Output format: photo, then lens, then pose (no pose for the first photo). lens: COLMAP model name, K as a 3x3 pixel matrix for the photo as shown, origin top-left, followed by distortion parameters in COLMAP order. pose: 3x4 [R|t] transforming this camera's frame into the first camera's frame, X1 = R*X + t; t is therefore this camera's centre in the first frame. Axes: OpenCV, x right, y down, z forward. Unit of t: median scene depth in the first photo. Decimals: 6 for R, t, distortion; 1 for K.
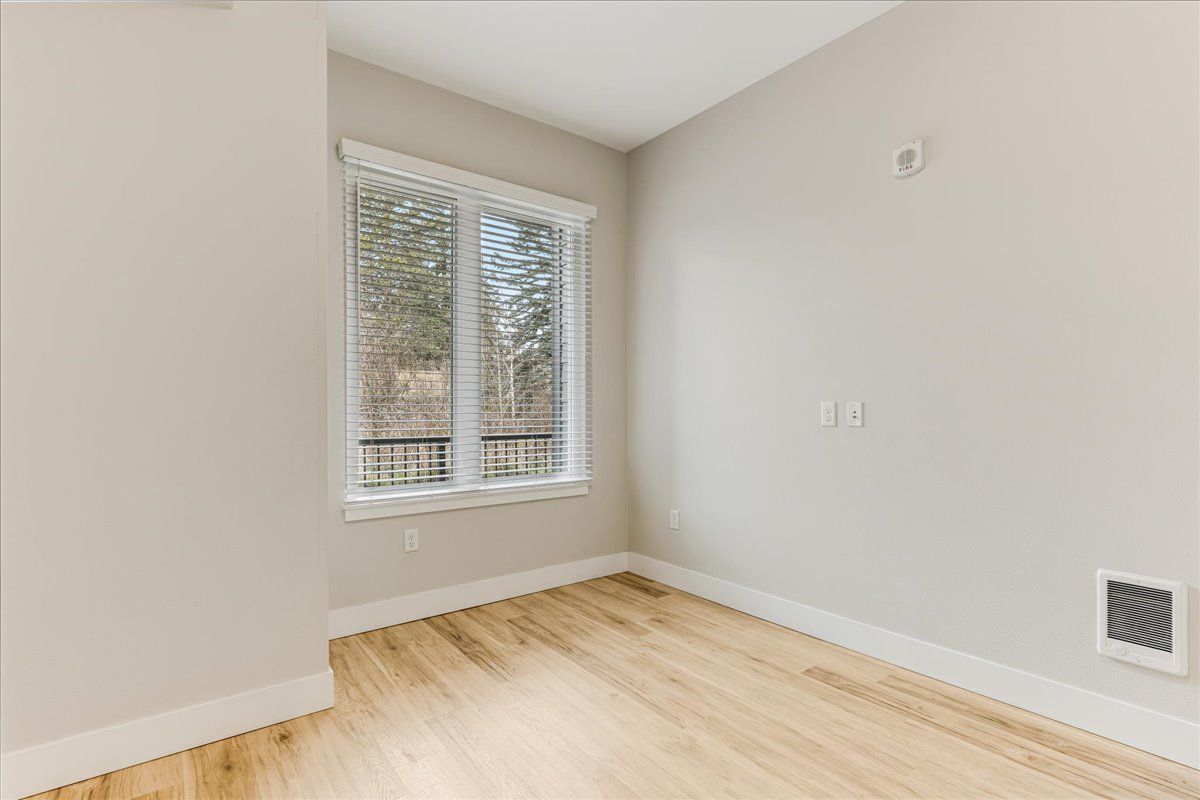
lens RADIAL K [[541.0, 0, 605.8], [0, 541.0, 405.6], [0, 0, 1]] dist [0.002408, 0.000132]
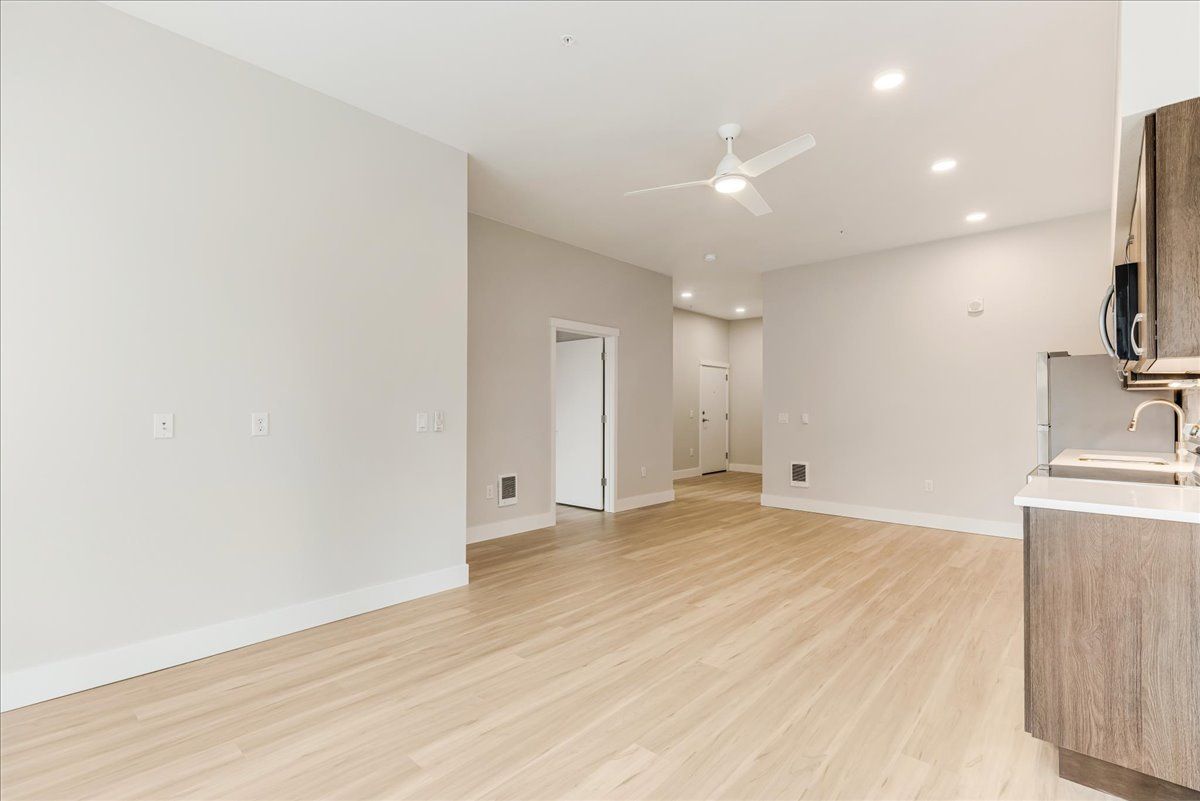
lens RADIAL K [[546.2, 0, 599.1], [0, 546.2, 407.0], [0, 0, 1]] dist [0.000316, -0.000205]
pose [[-0.187936, 0.006823, 0.982158, -1.913724], [0.005491, 0.999968, -0.005896, -0.021875], [-0.982166, 0.004285, -0.187967, 1.039306]]
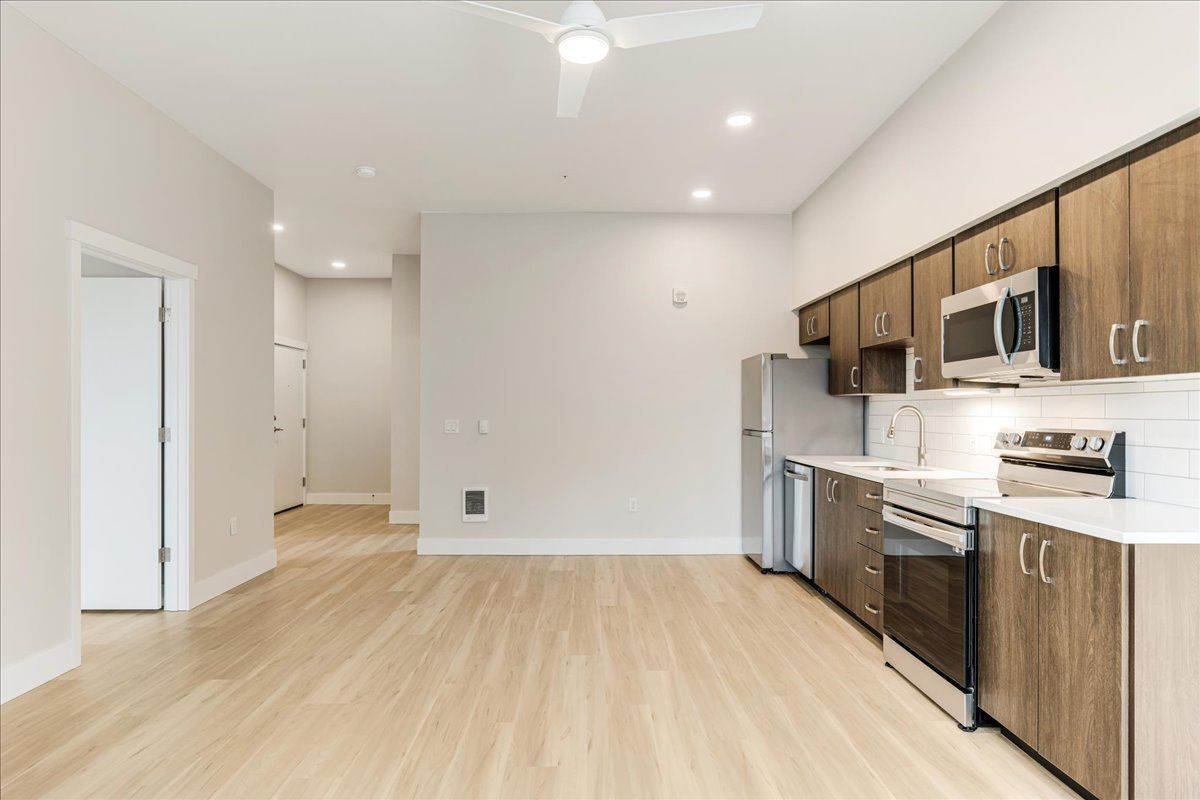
lens RADIAL K [[698.5, 0, 601.4], [0, 698.5, 411.3], [0, 0, 1]] dist [-0.003842, -0.001983]
pose [[-0.813442, 0.000223, 0.581646, -1.035009], [0.005455, 0.999959, 0.007245, -0.052419], [-0.581621, 0.009067, -0.813410, 1.398085]]
